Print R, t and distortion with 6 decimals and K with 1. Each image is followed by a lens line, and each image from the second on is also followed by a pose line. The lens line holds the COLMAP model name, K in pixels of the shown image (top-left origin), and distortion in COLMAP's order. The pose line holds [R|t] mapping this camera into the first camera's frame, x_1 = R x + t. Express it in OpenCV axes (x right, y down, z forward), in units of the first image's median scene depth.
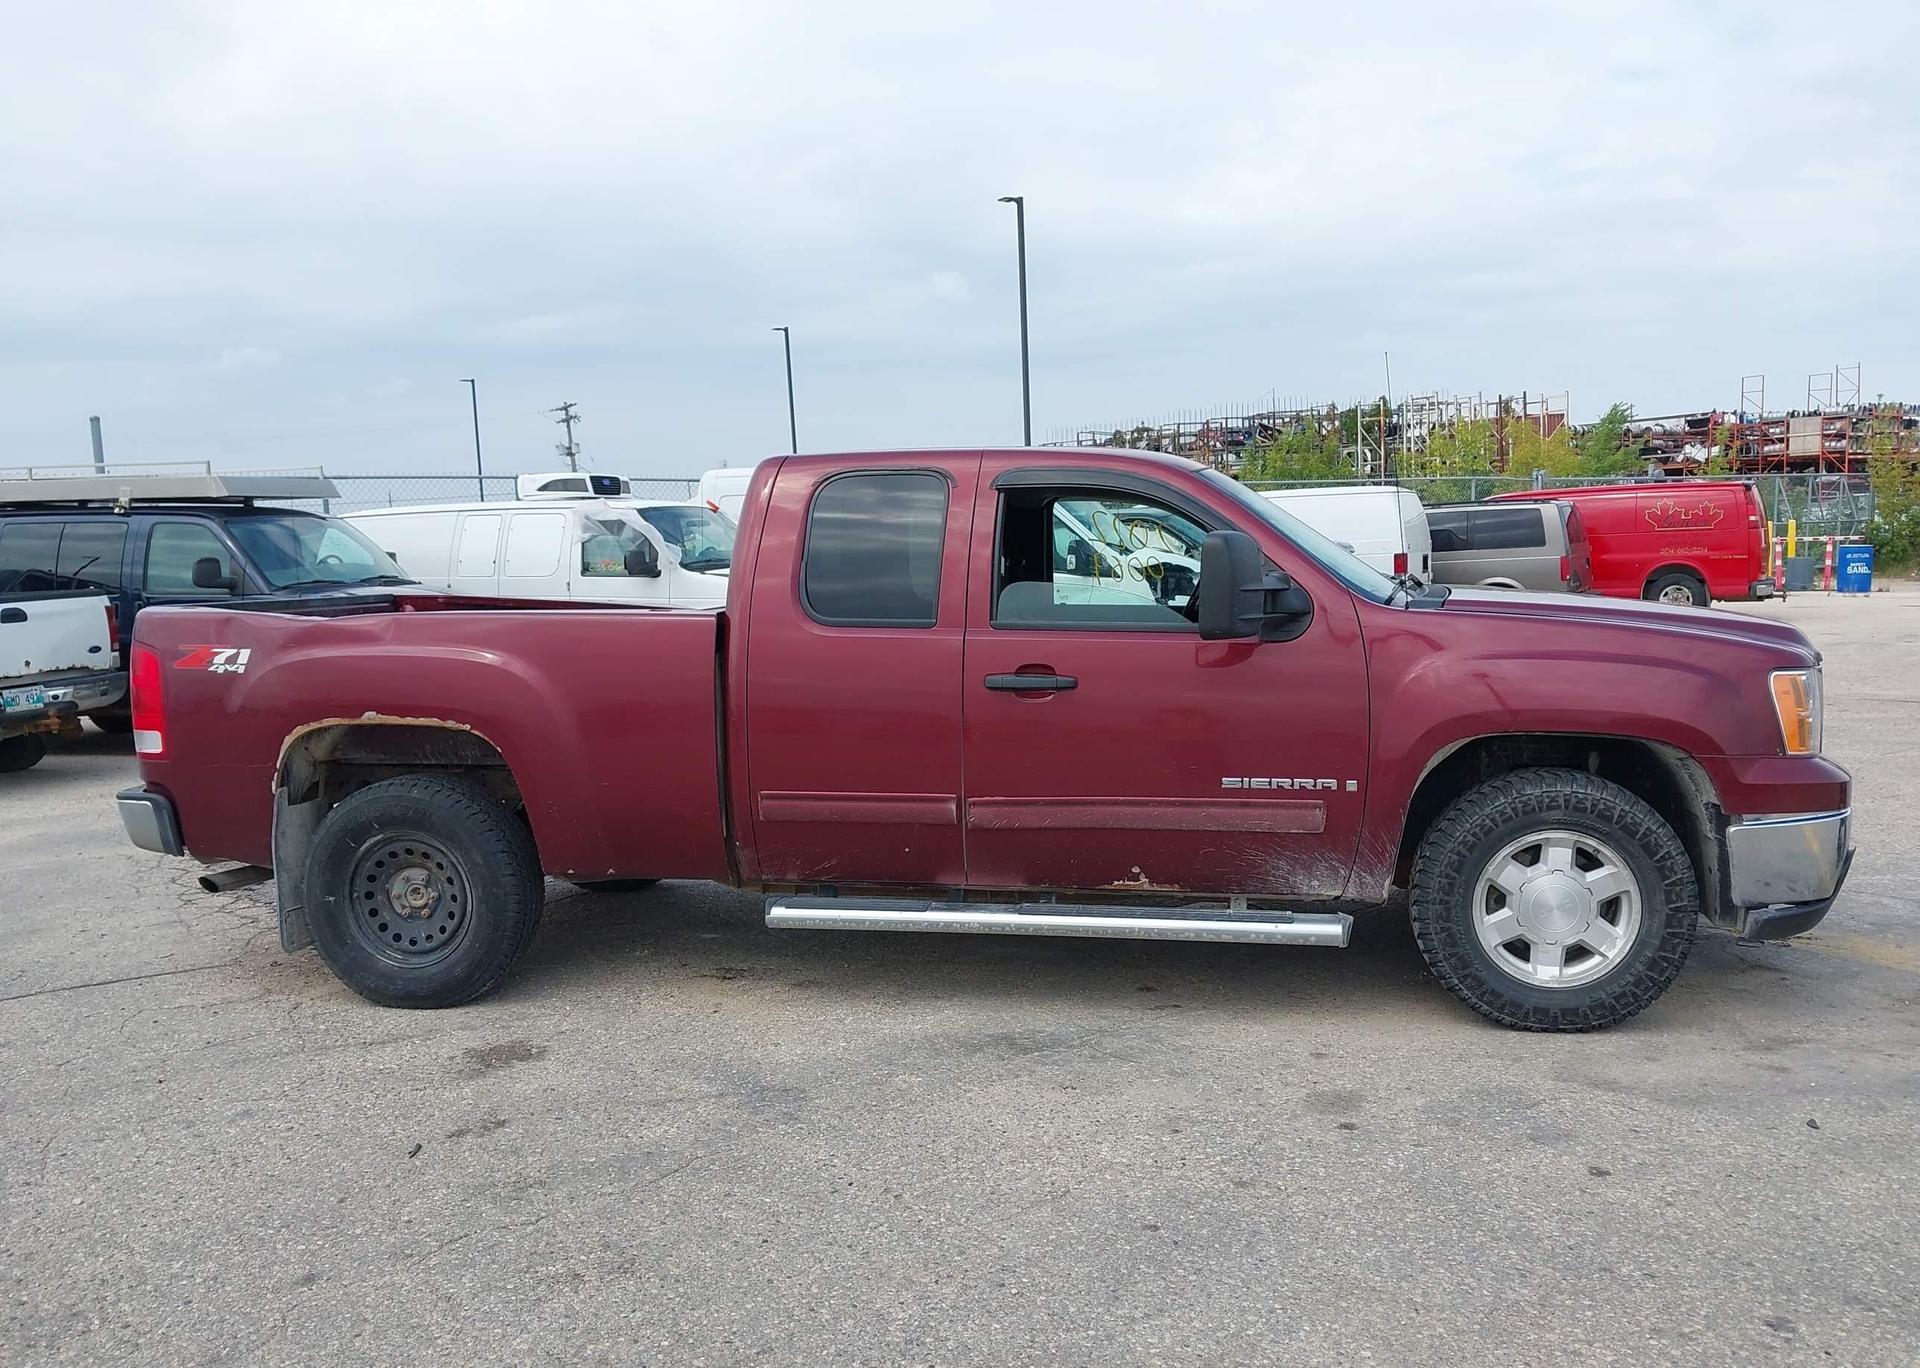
lens RADIAL K [[1508.9, 0, 947.7], [0, 1508.9, 692.2], [0, 0, 1]] dist [0.036098, -0.047816]
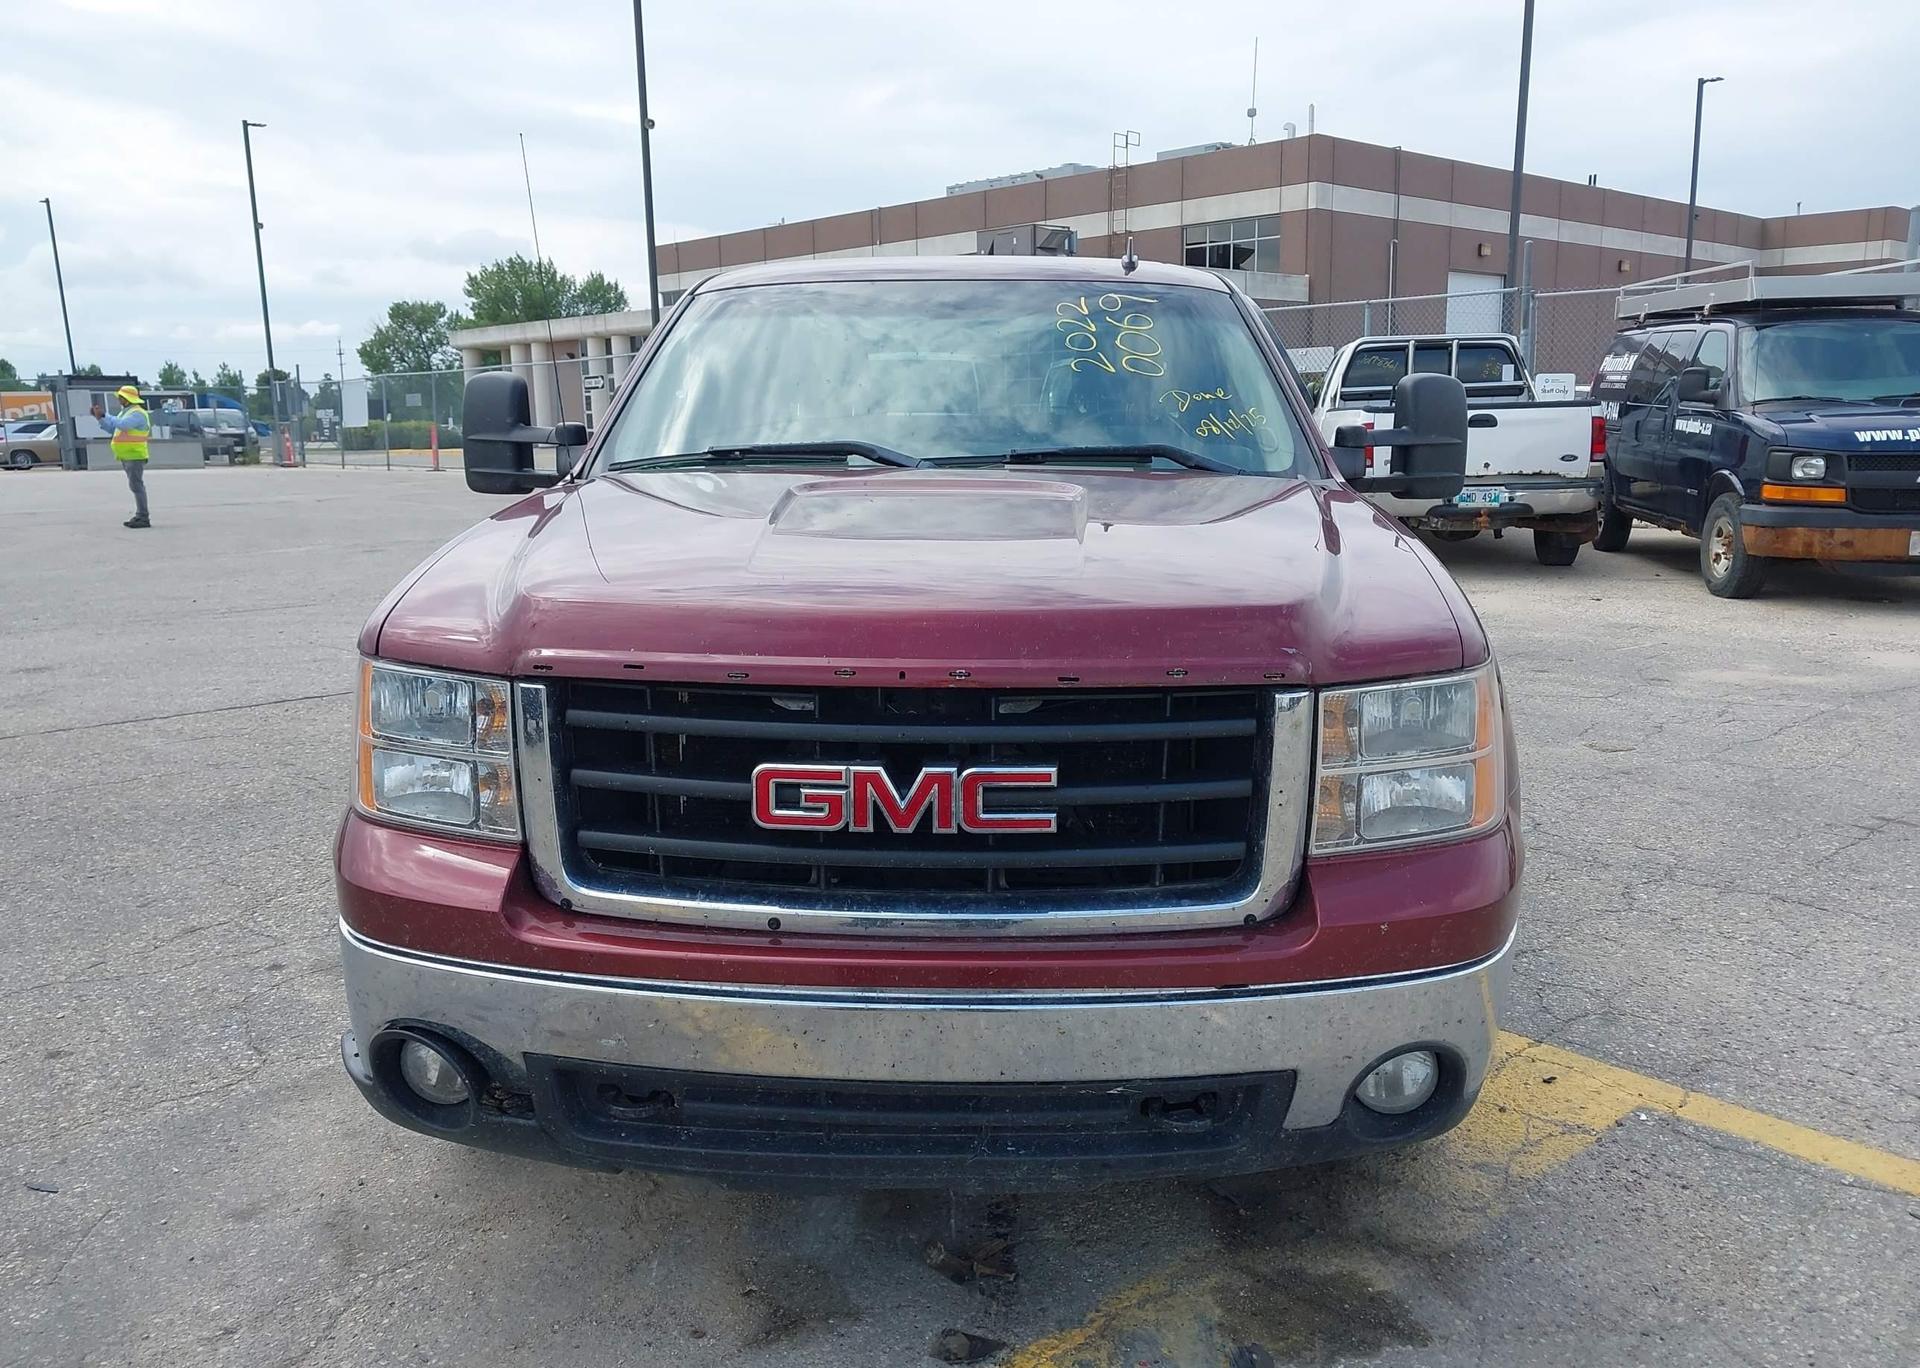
lens RADIAL K [[1508.9, 0, 950.7], [0, 1508.9, 682.1], [0, 0, 1]] dist [0.036098, -0.047816]
pose [[0.122116, 0.213523, -0.969276, 0.973523], [-0.089782, 0.974957, 0.203463, -0.116216], [0.988447, 0.062177, 0.138229, 0.991367]]
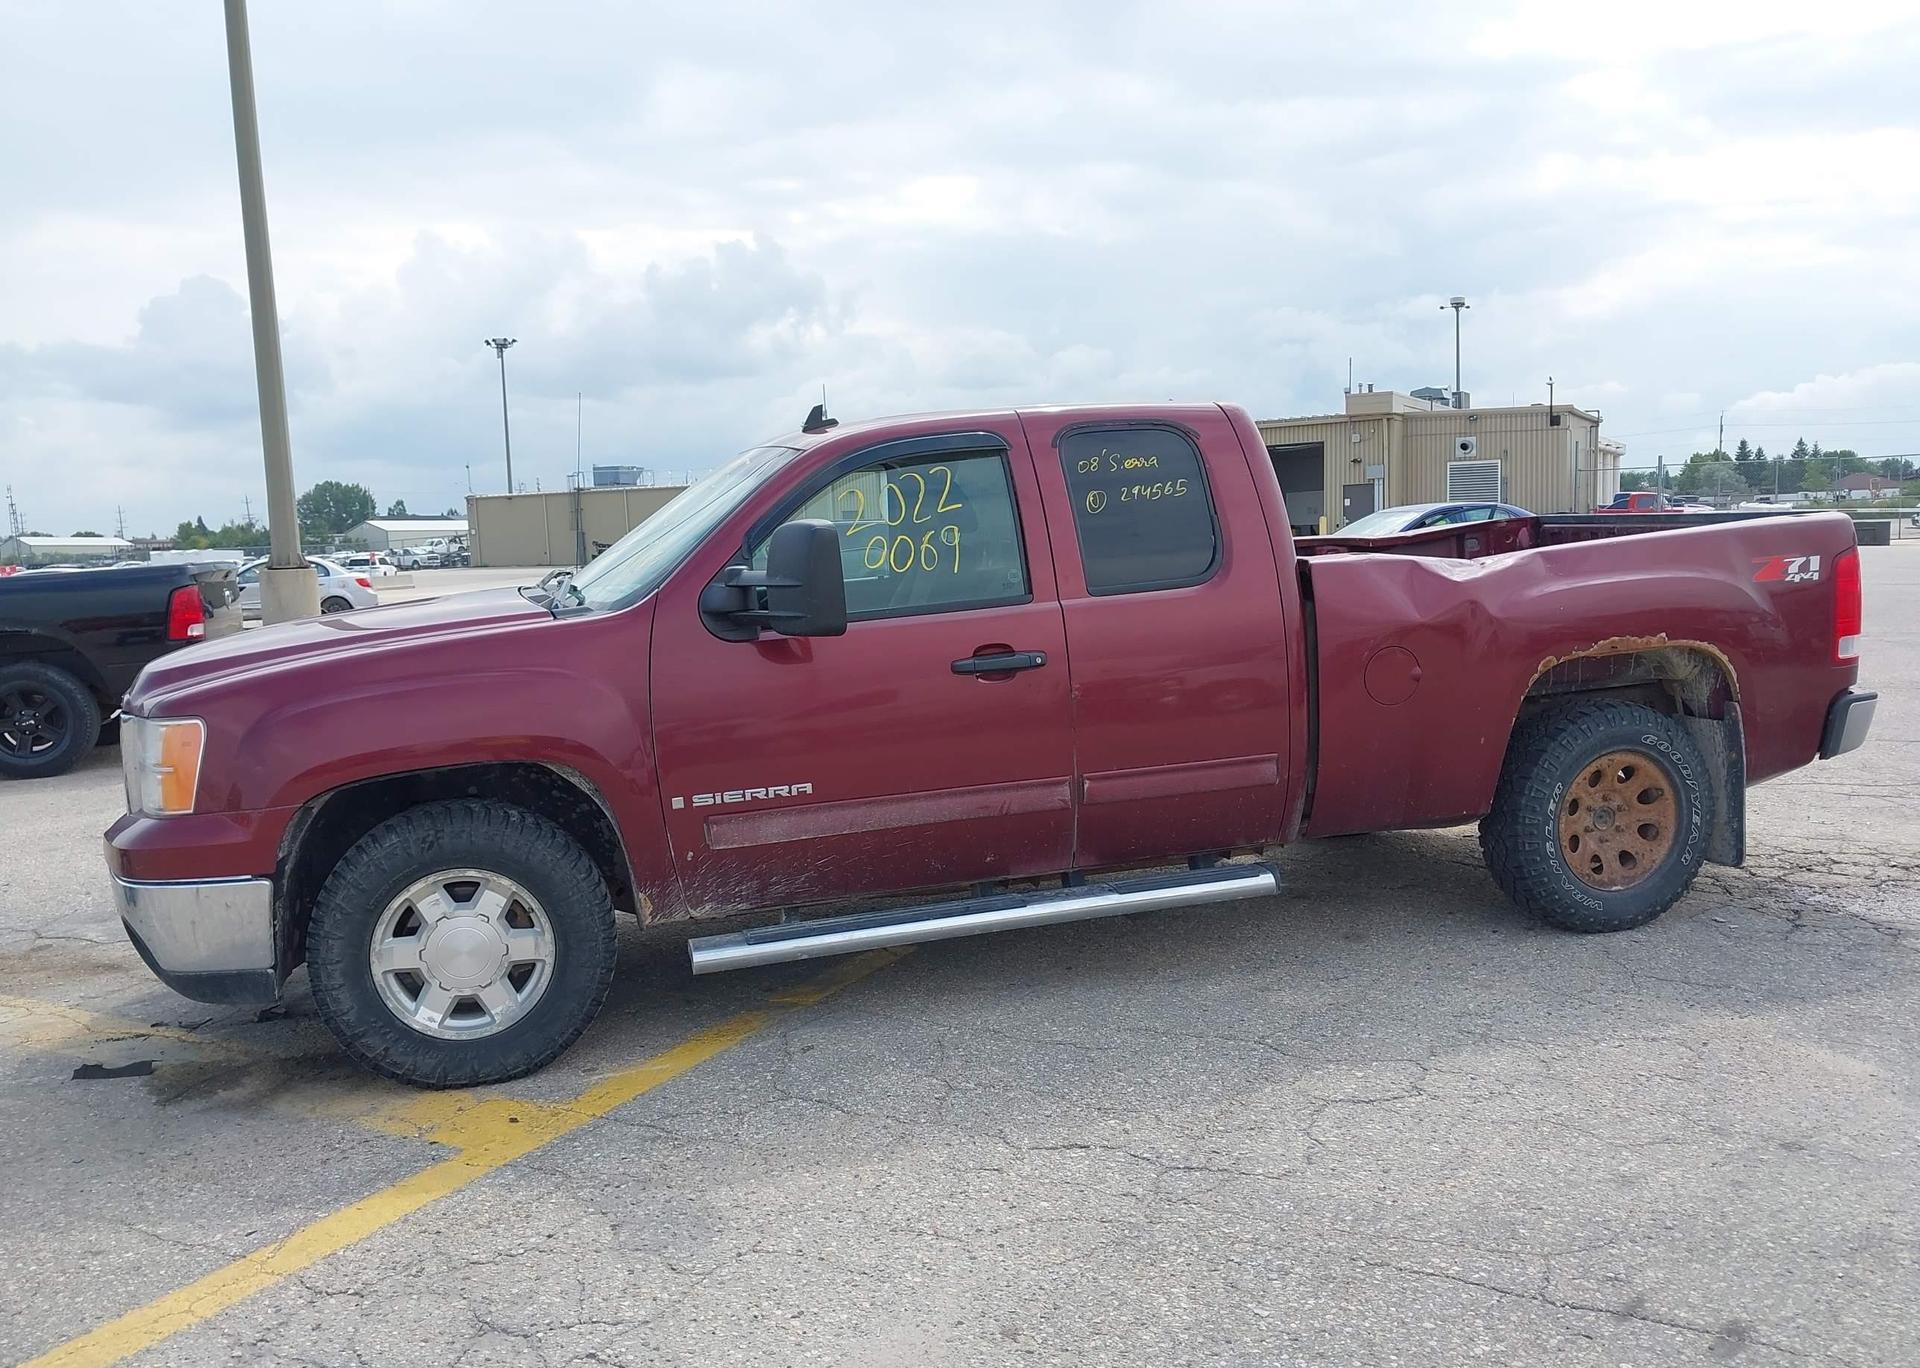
lens RADIAL K [[1508.9, 0, 939.0], [0, 1508.9, 632.5], [0, 0, 1]] dist [0.036098, -0.047816]
pose [[-0.902521, 0.103103, -0.418122, 0.519479], [0.032324, 0.984397, 0.172967, -0.211877], [0.429431, 0.142590, -0.891772, 2.079510]]
